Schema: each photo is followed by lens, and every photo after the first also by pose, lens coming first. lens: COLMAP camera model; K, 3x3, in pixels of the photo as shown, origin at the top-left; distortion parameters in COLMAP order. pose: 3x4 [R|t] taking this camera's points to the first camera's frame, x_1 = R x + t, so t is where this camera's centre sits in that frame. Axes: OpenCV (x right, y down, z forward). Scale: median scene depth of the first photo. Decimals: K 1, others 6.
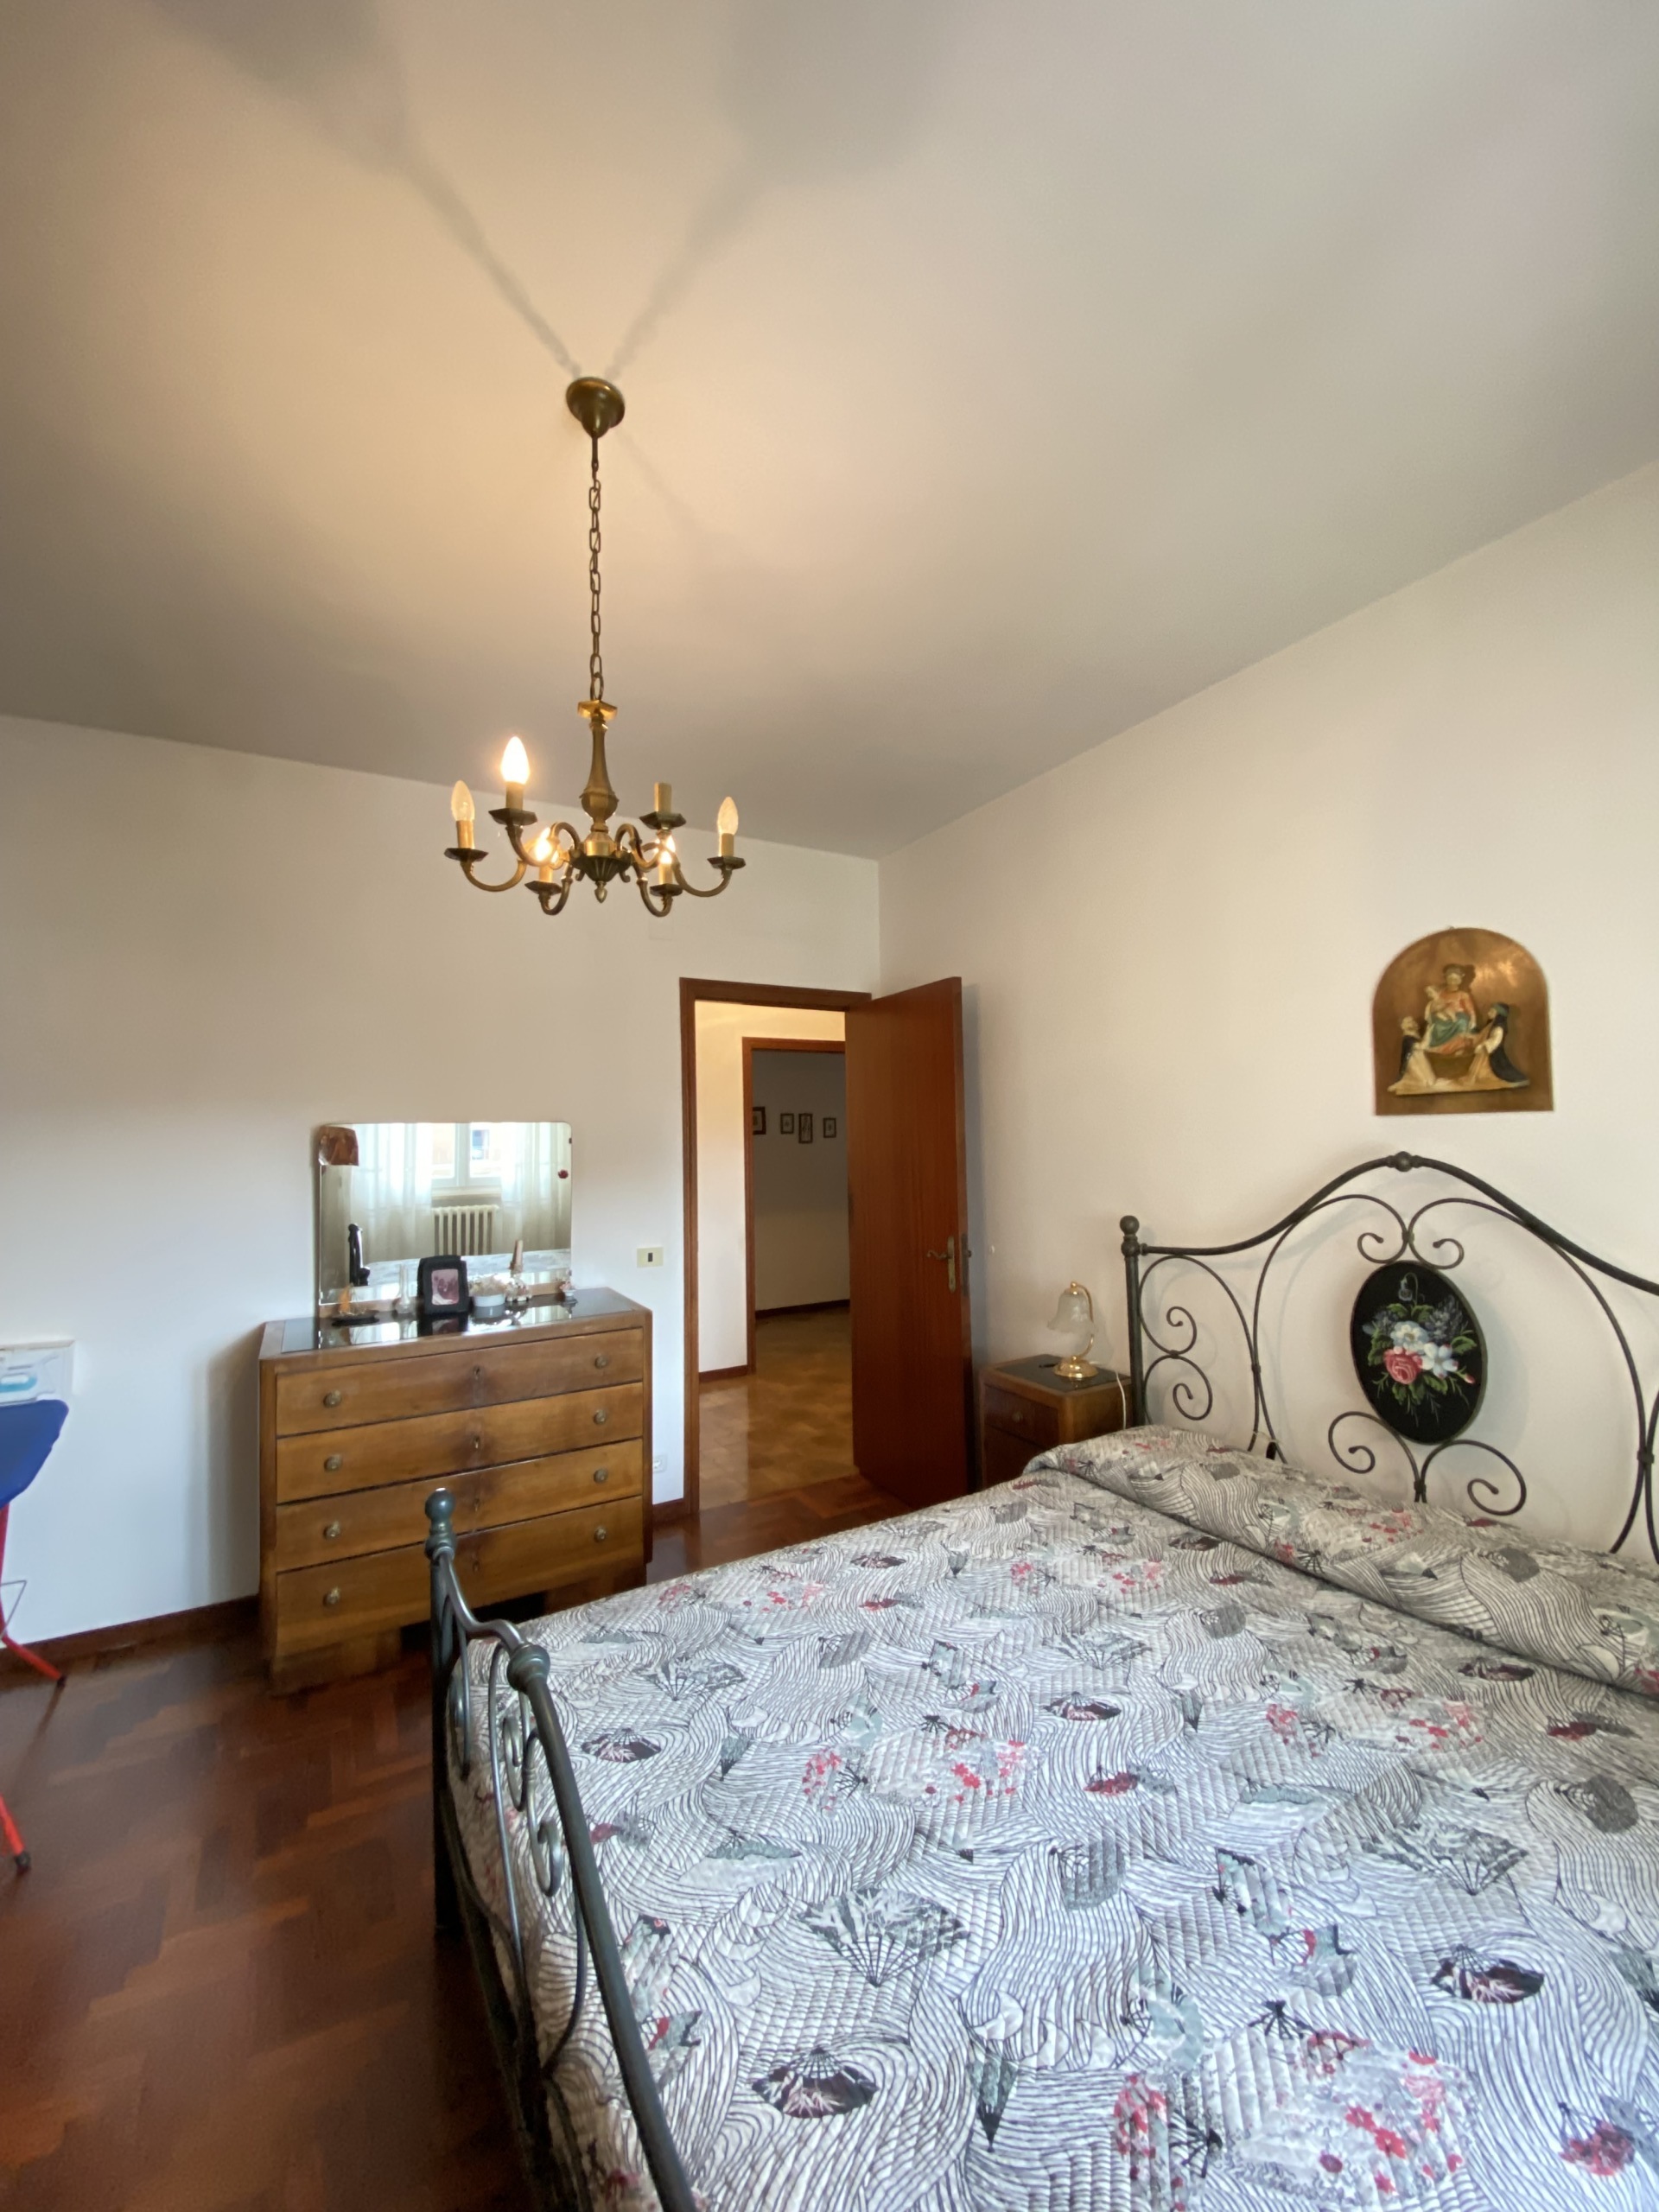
lens RADIAL K [[895.8, 0, 822.2], [0, 895.8, 1105.5], [0, 0, 1]] dist [0.030578, -0.026579]
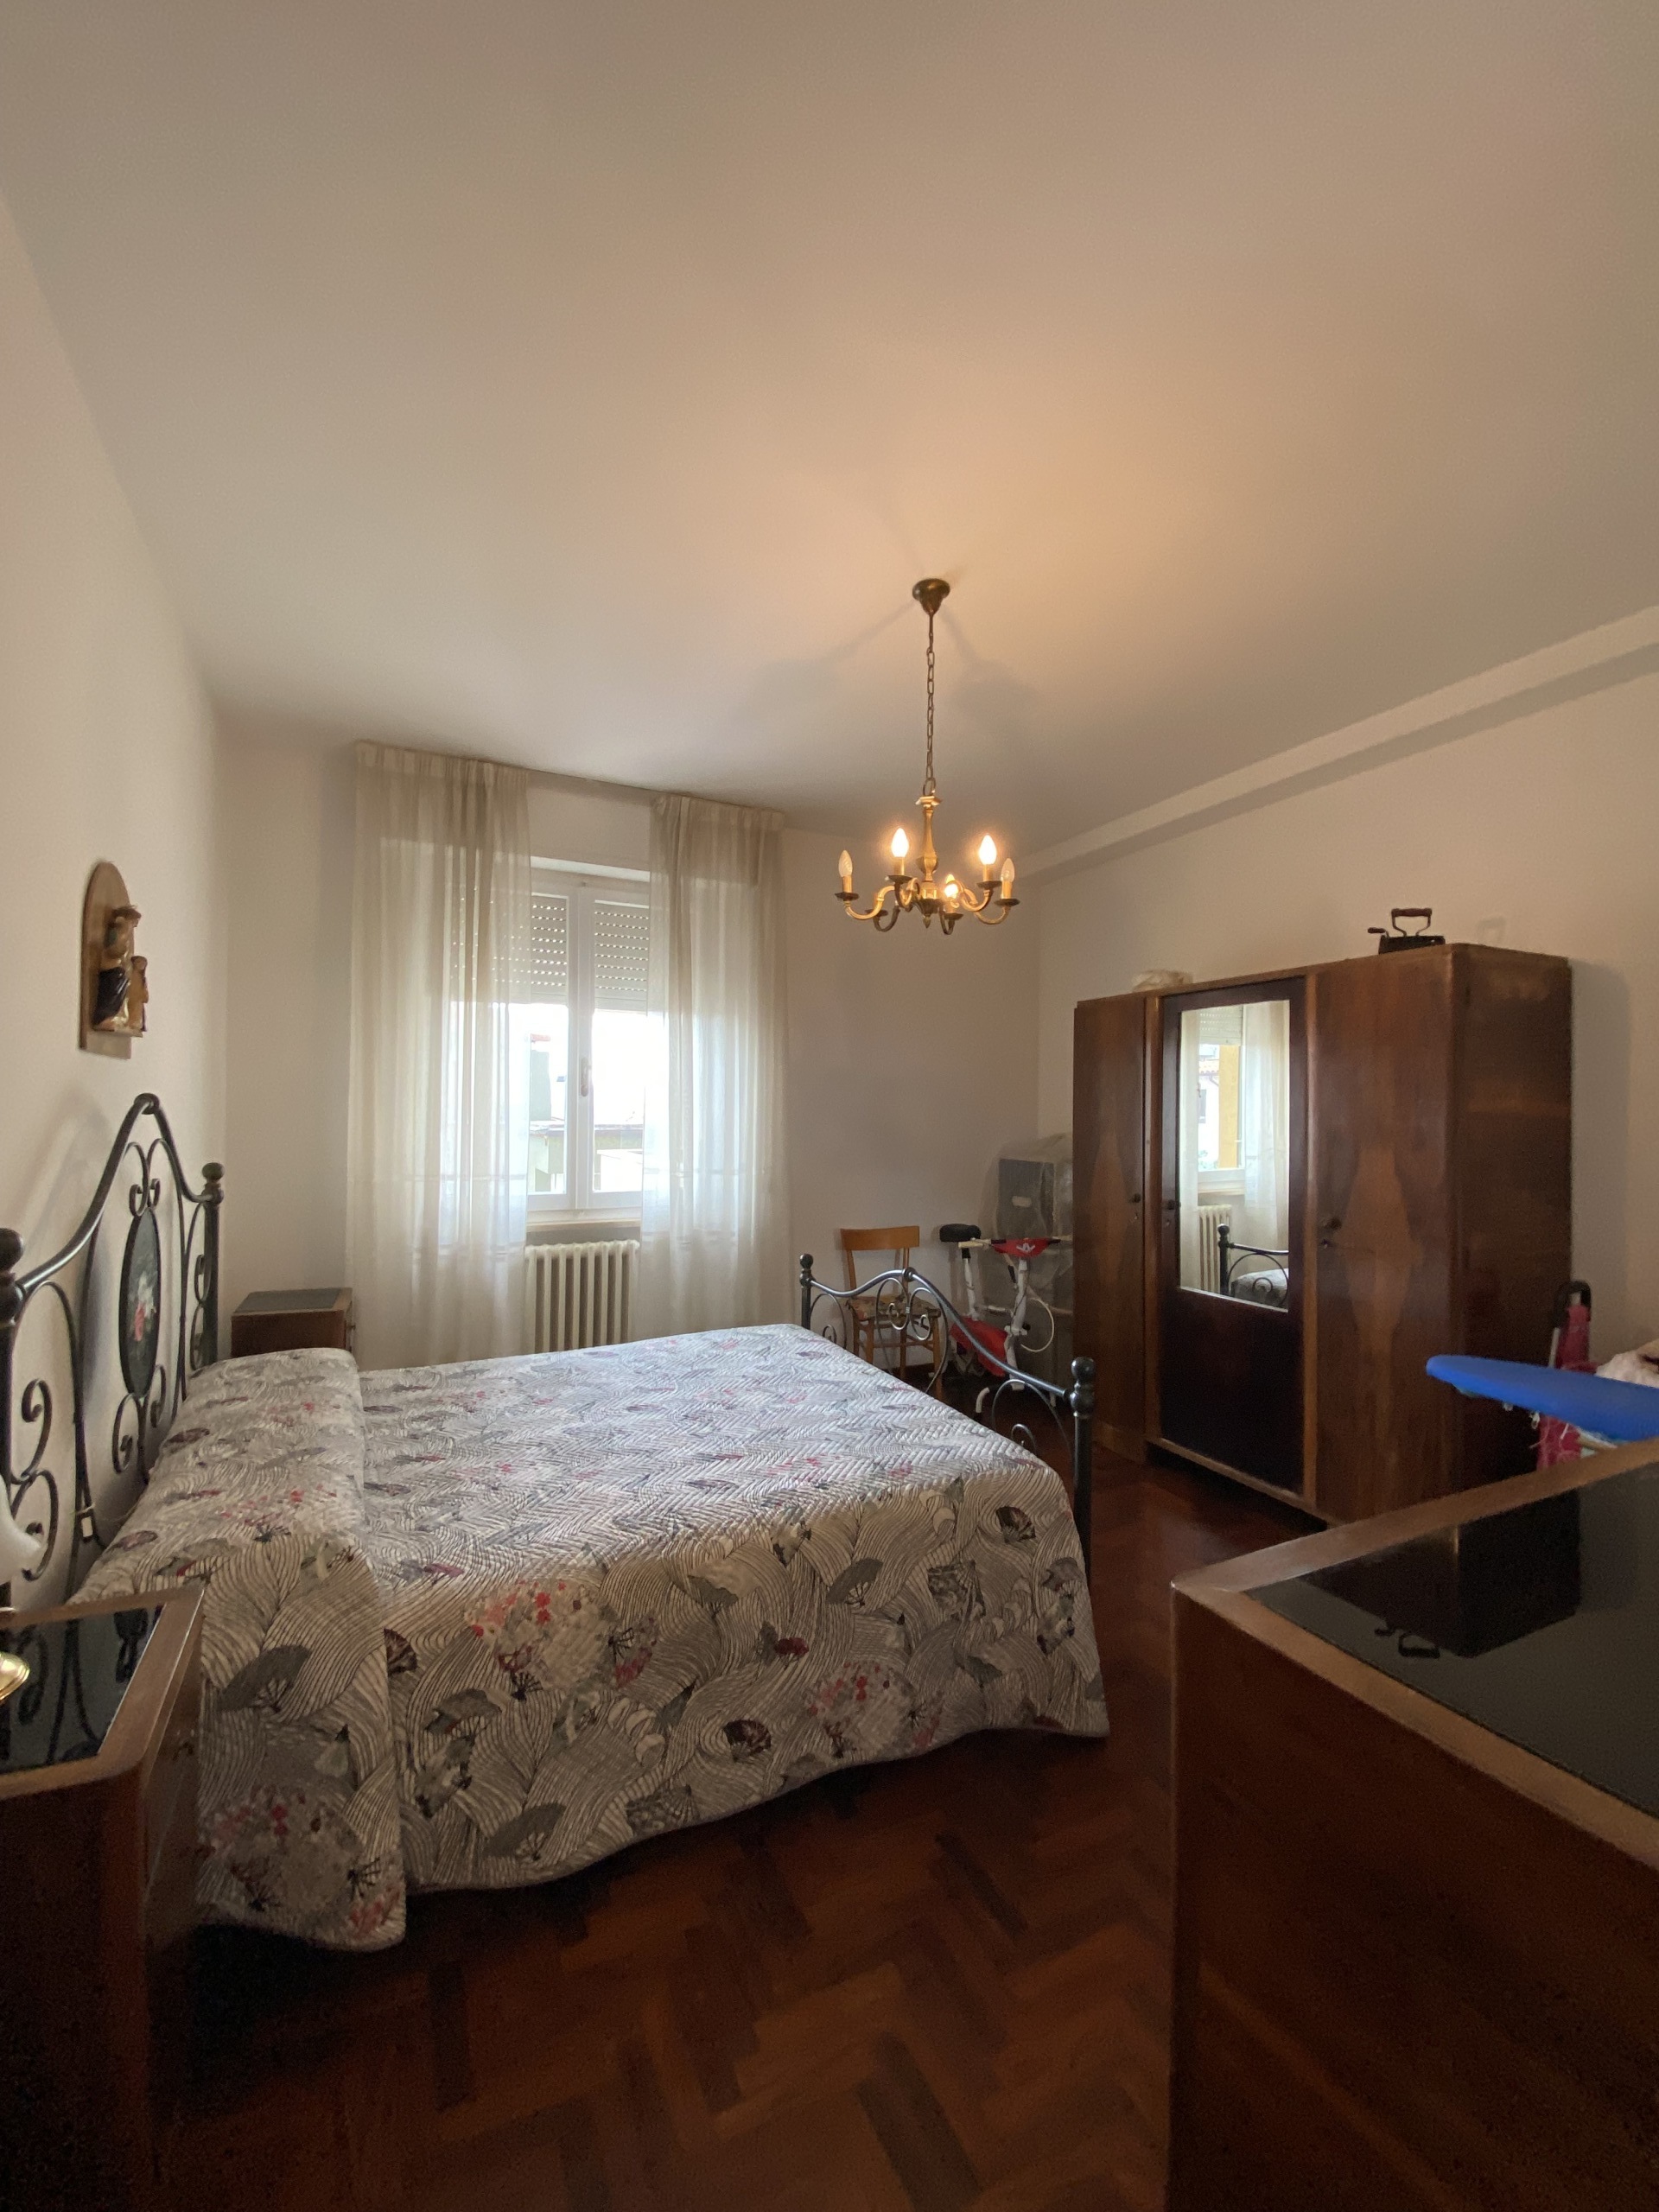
lens RADIAL K [[895.8, 0, 822.2], [0, 895.8, 1105.5], [0, 0, 1]] dist [0.030578, -0.026579]
pose [[-0.996510, 0.016417, 0.081845, -0.149721], [0.012716, 0.998882, -0.045532, 0.116736], [-0.082501, -0.044333, -0.995604, 1.948872]]
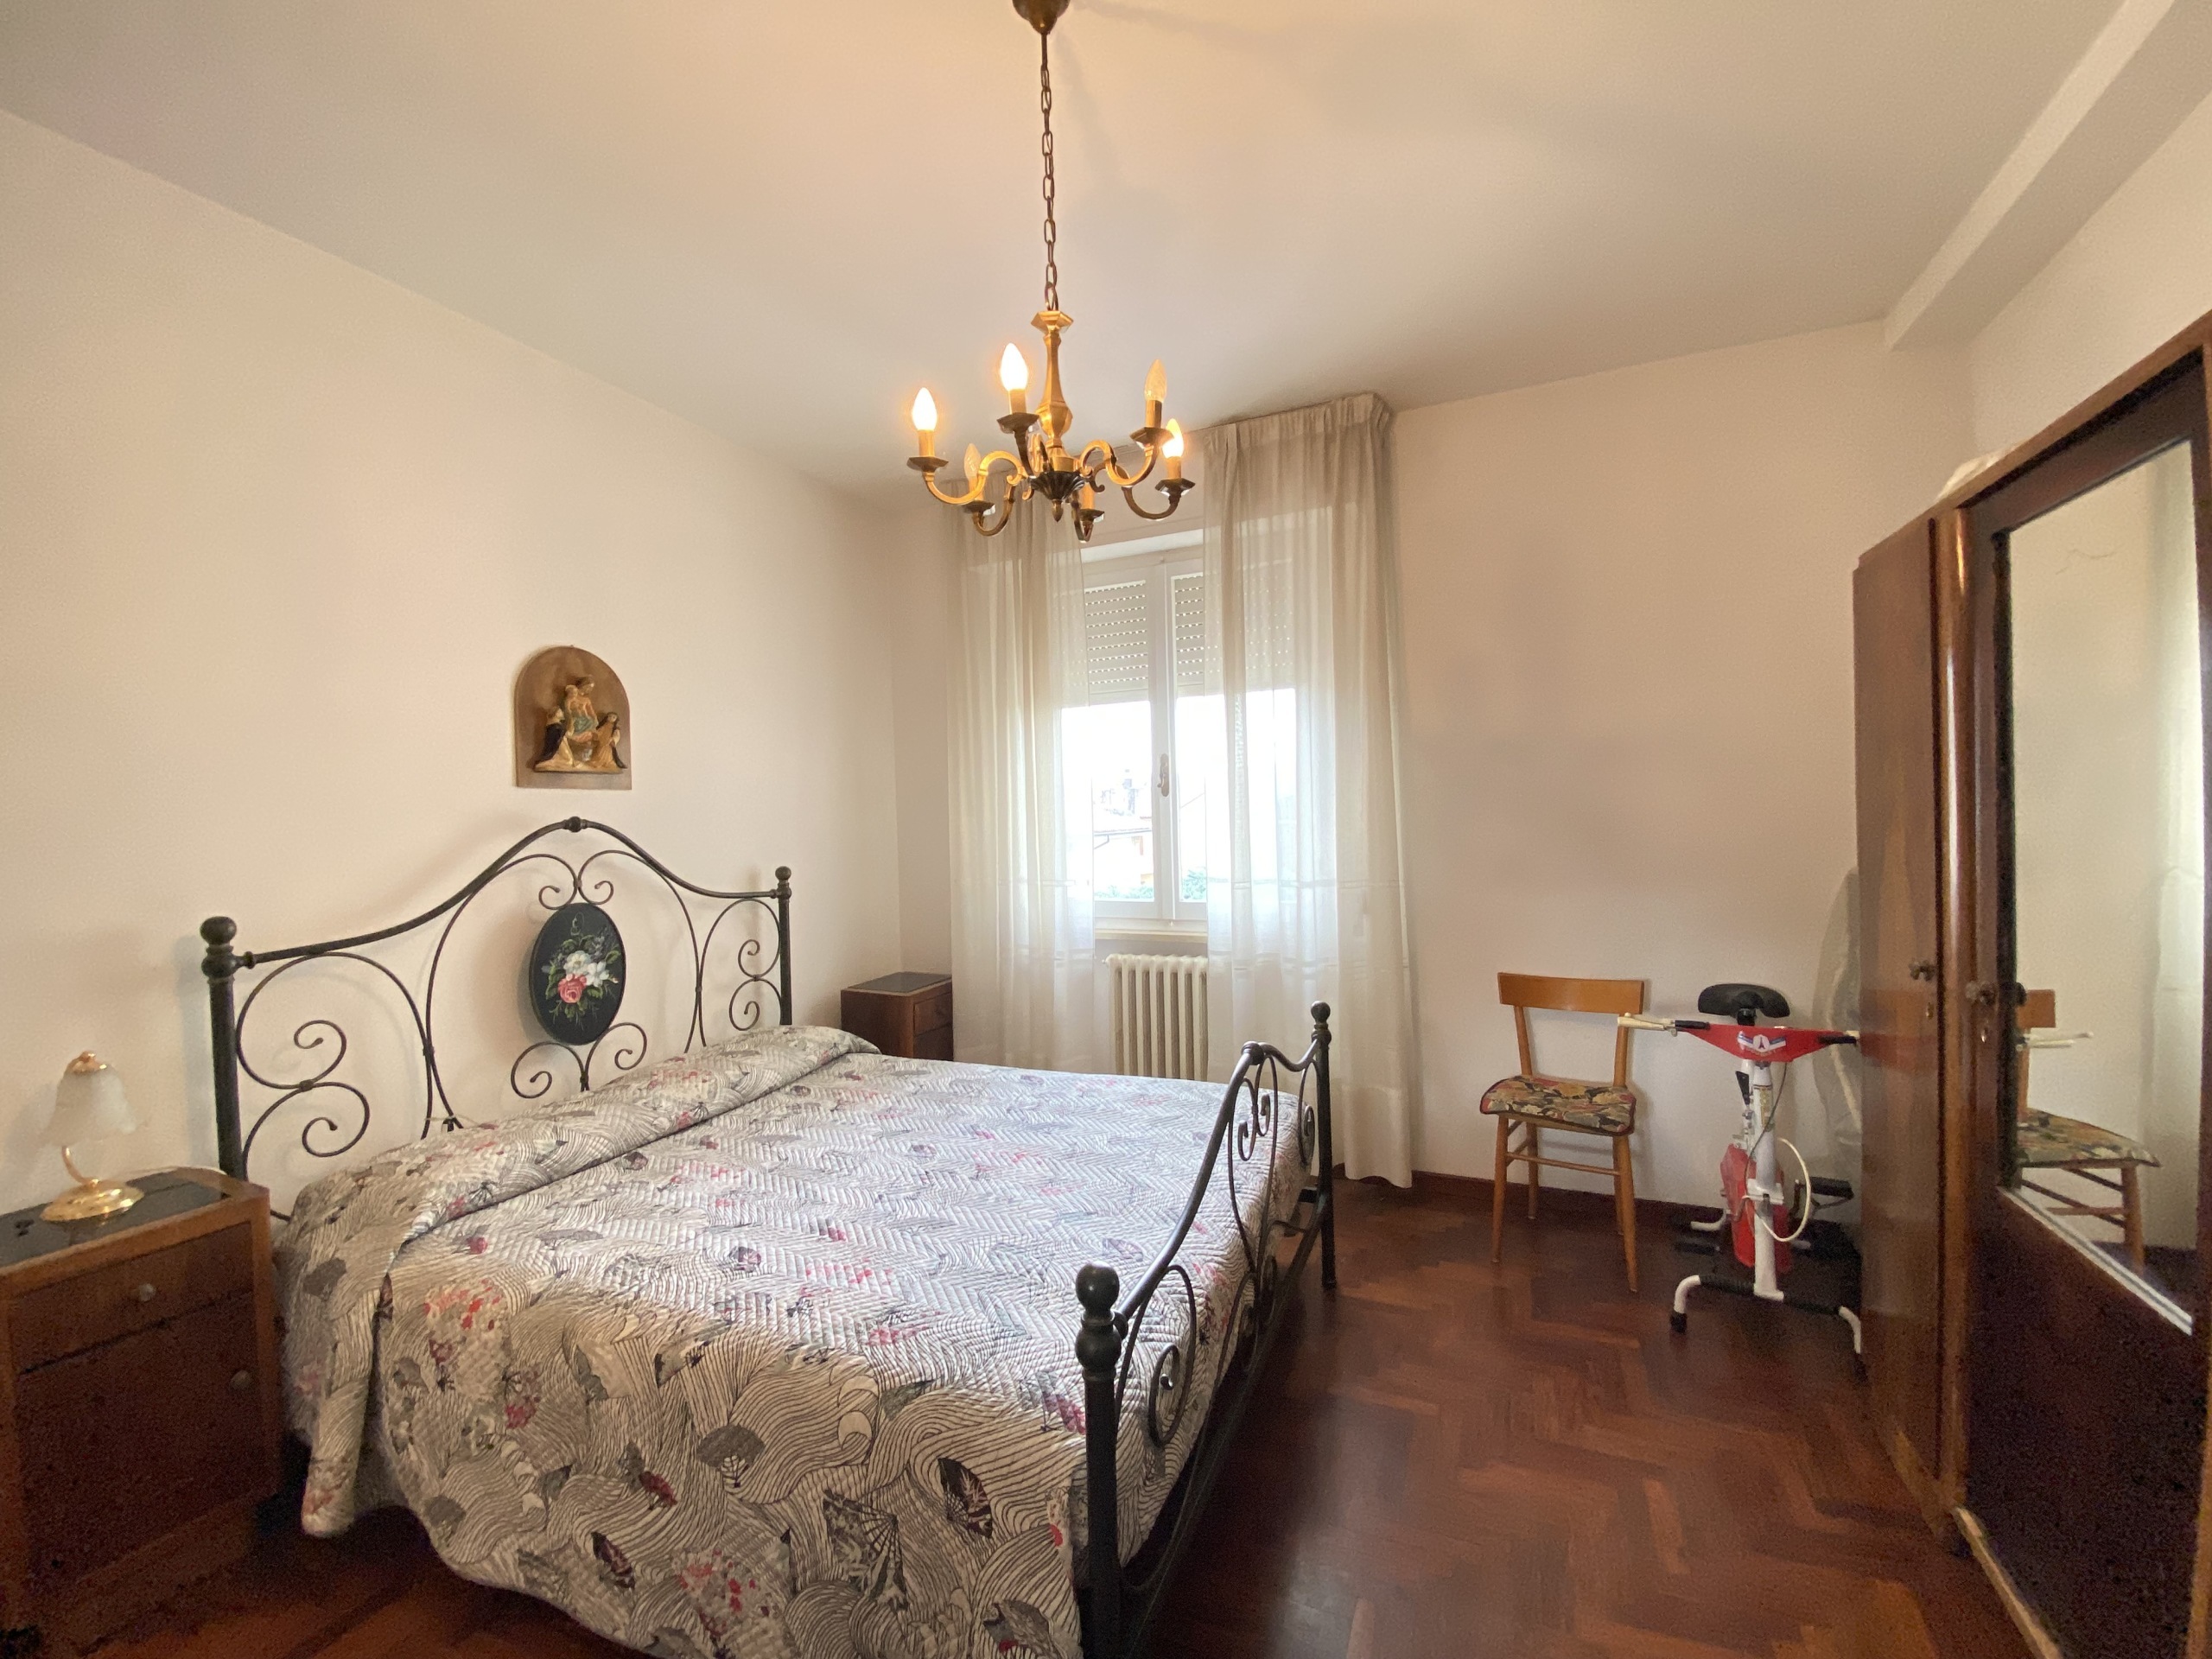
lens RADIAL K [[895.8, 0, 1104.0], [0, 895.8, 835.4], [0, 0, 1]] dist [0.030578, -0.026579]
pose [[-0.597259, 0.022382, 0.801736, -0.821778], [0.010540, 0.999743, -0.020058, 0.113387], [-0.801979, -0.003530, -0.597342, 1.194741]]
